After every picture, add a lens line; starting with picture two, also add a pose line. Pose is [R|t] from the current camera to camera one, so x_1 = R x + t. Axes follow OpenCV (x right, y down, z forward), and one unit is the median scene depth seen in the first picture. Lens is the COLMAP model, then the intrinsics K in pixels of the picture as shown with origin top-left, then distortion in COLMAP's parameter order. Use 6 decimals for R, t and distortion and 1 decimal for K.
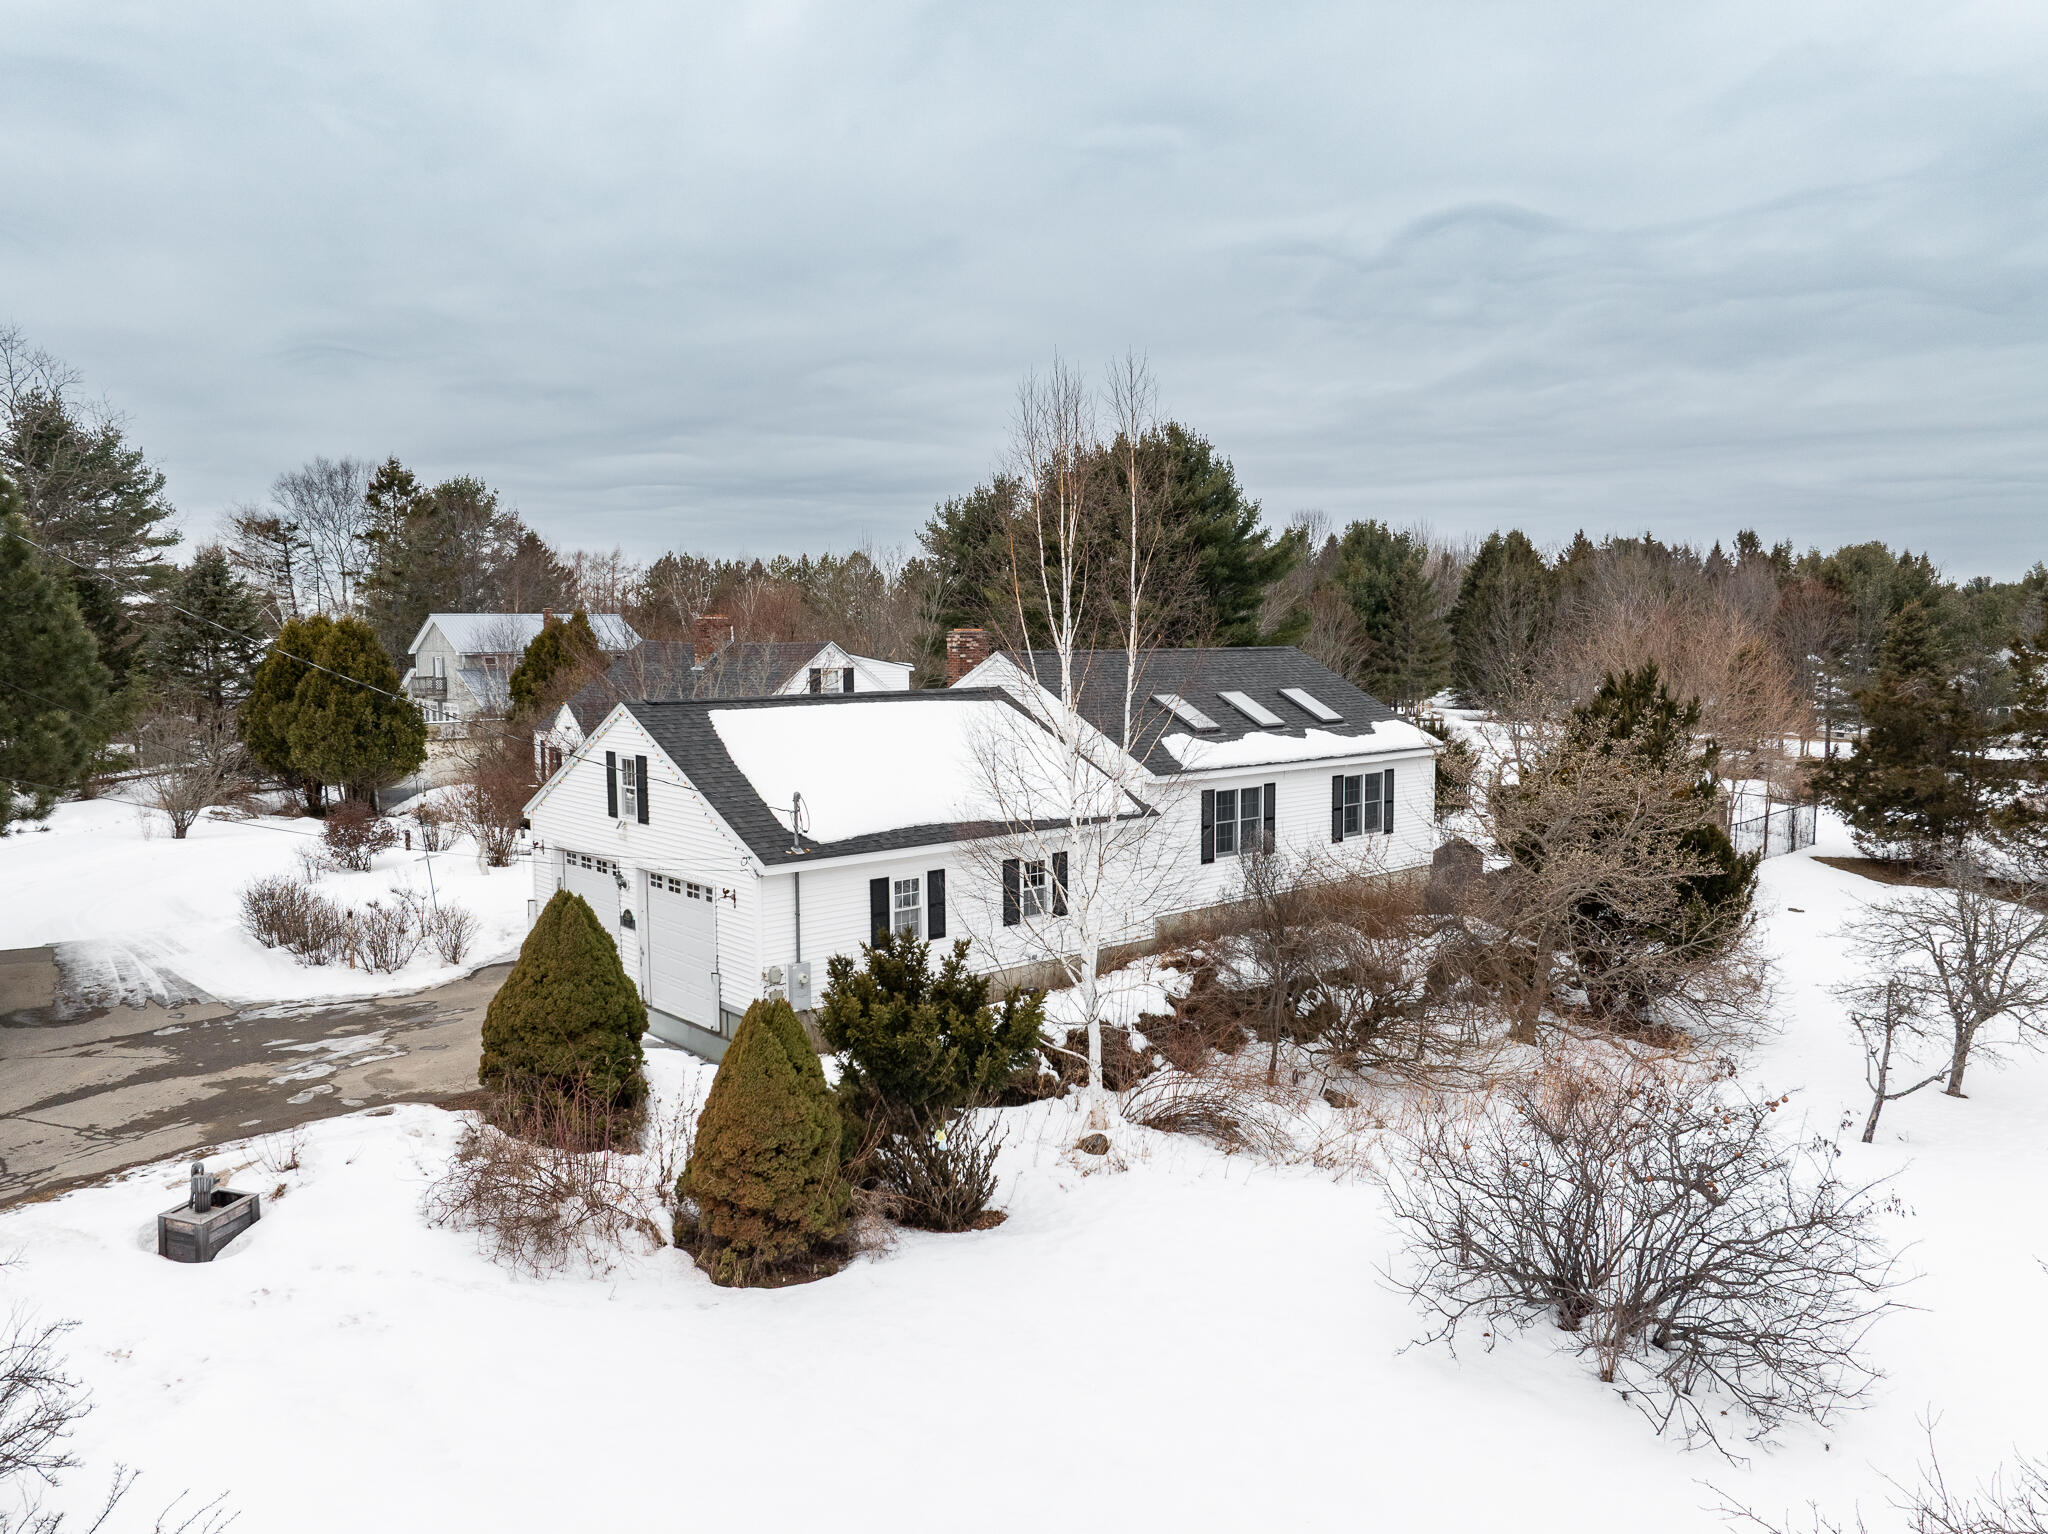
lens RADIAL K [[1440.9, 0, 1021.8], [0, 1440.9, 767.8], [0, 0, 1]] dist [-0.037939, 0.004937]
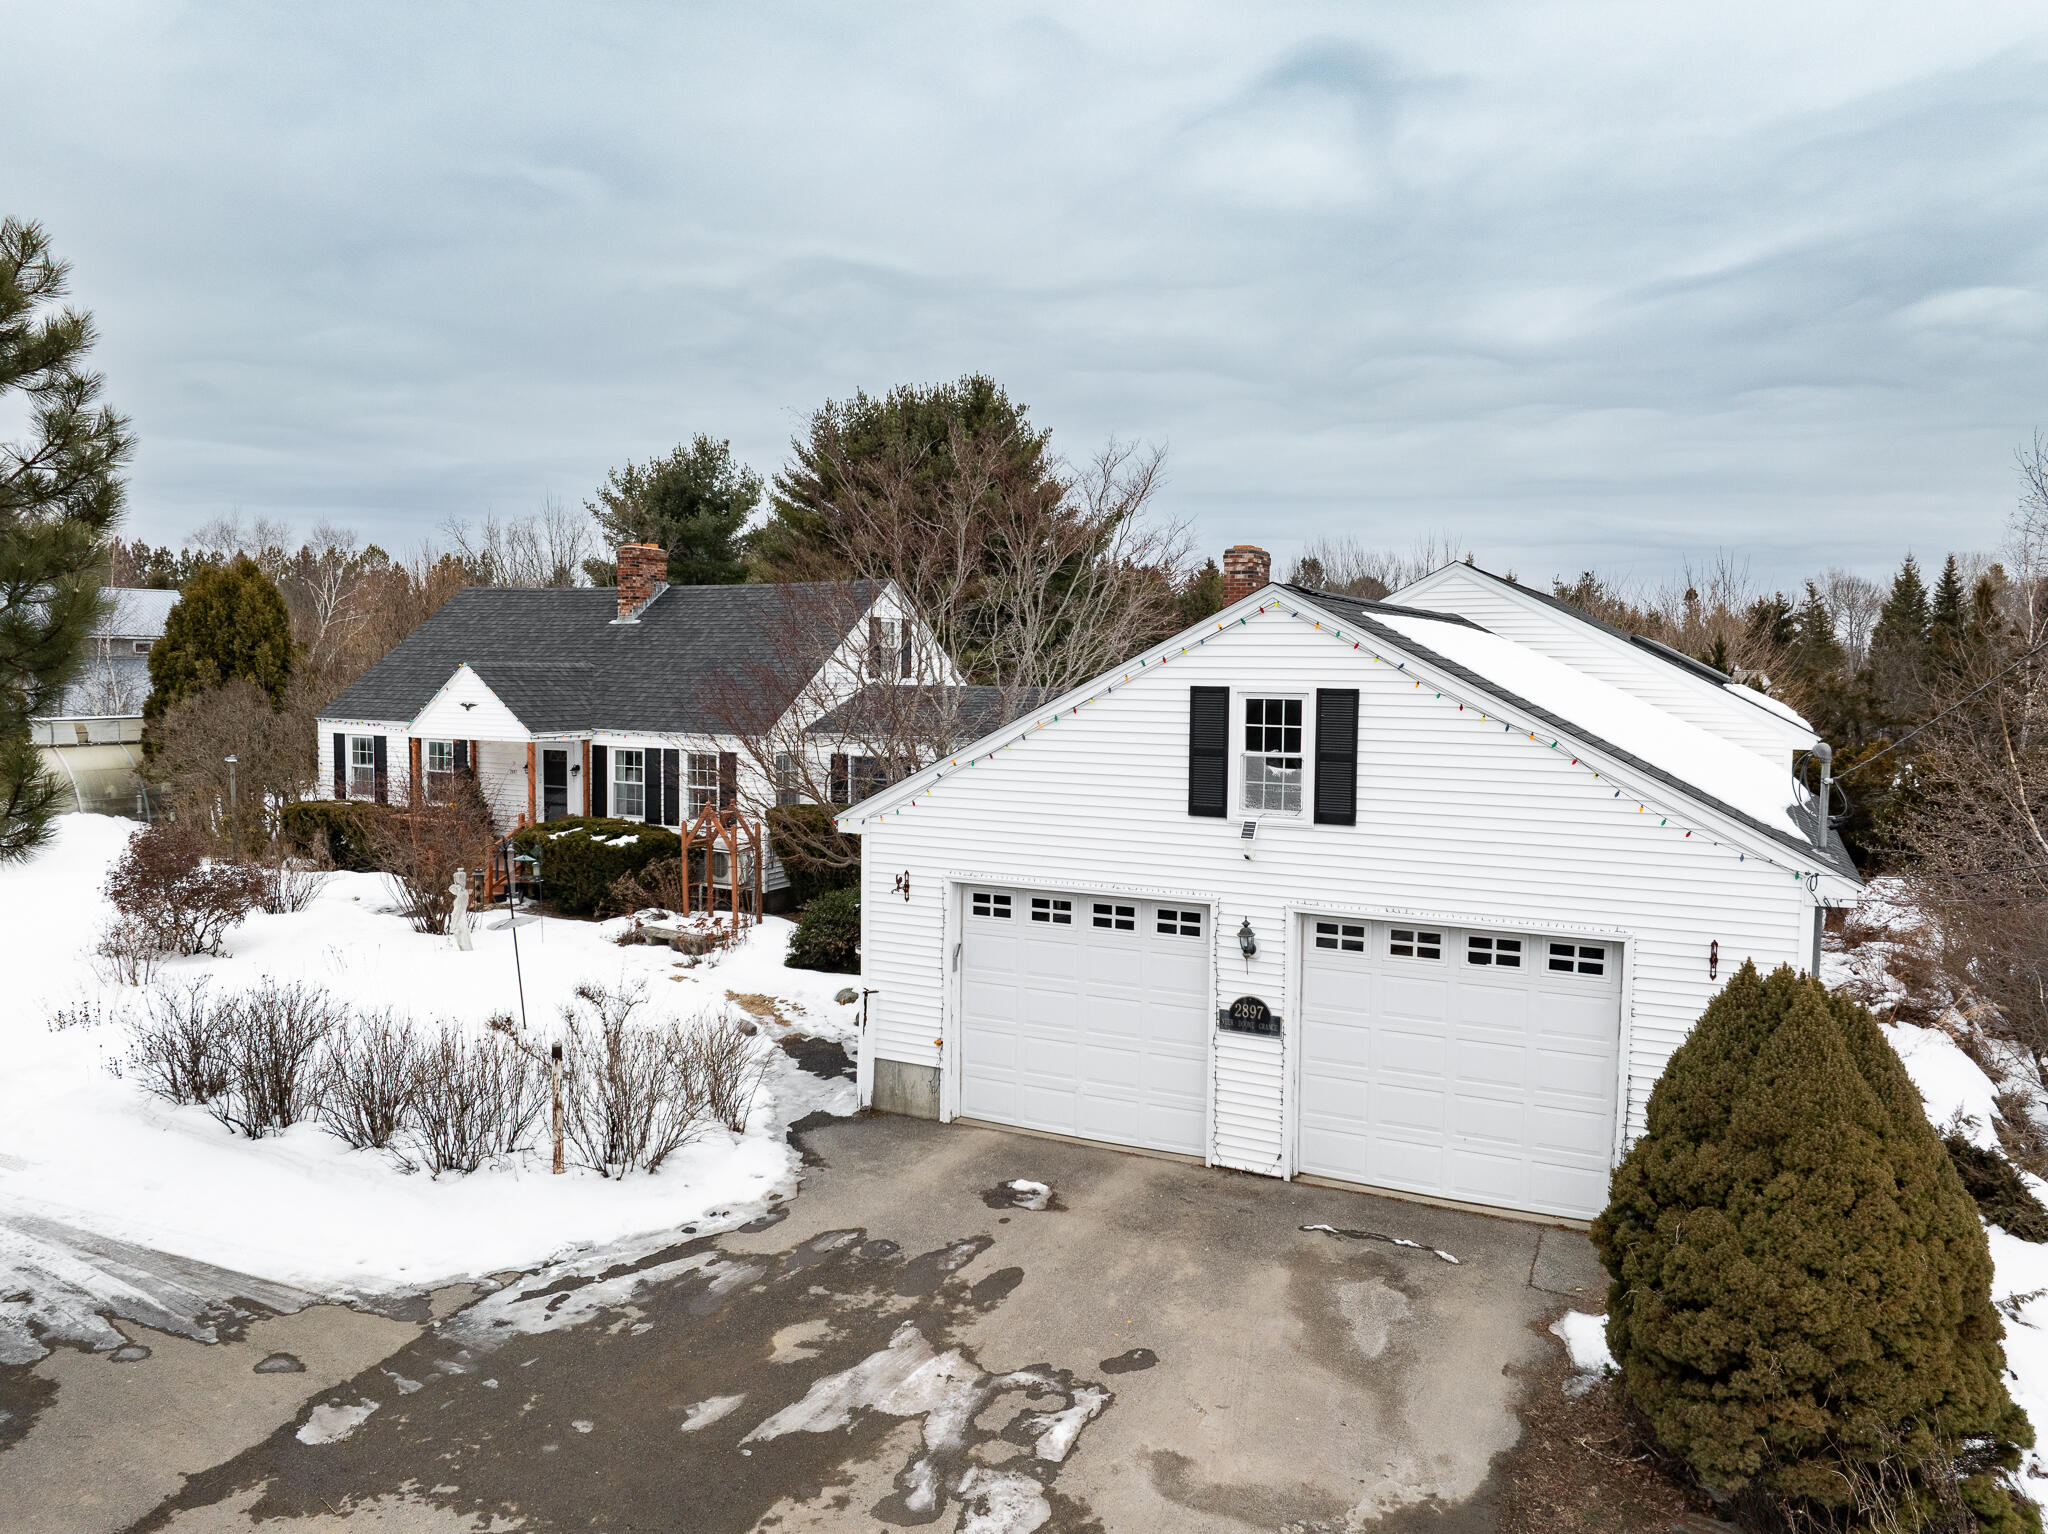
lens RADIAL K [[1440.9, 0, 1023.0], [0, 1440.9, 758.4], [0, 0, 1]] dist [-0.037939, 0.004937]
pose [[0.930549, -0.011909, 0.365974, -0.223563], [0.021006, 0.999561, -0.020885, 0.009545], [-0.365564, 0.027122, 0.930391, 0.230589]]
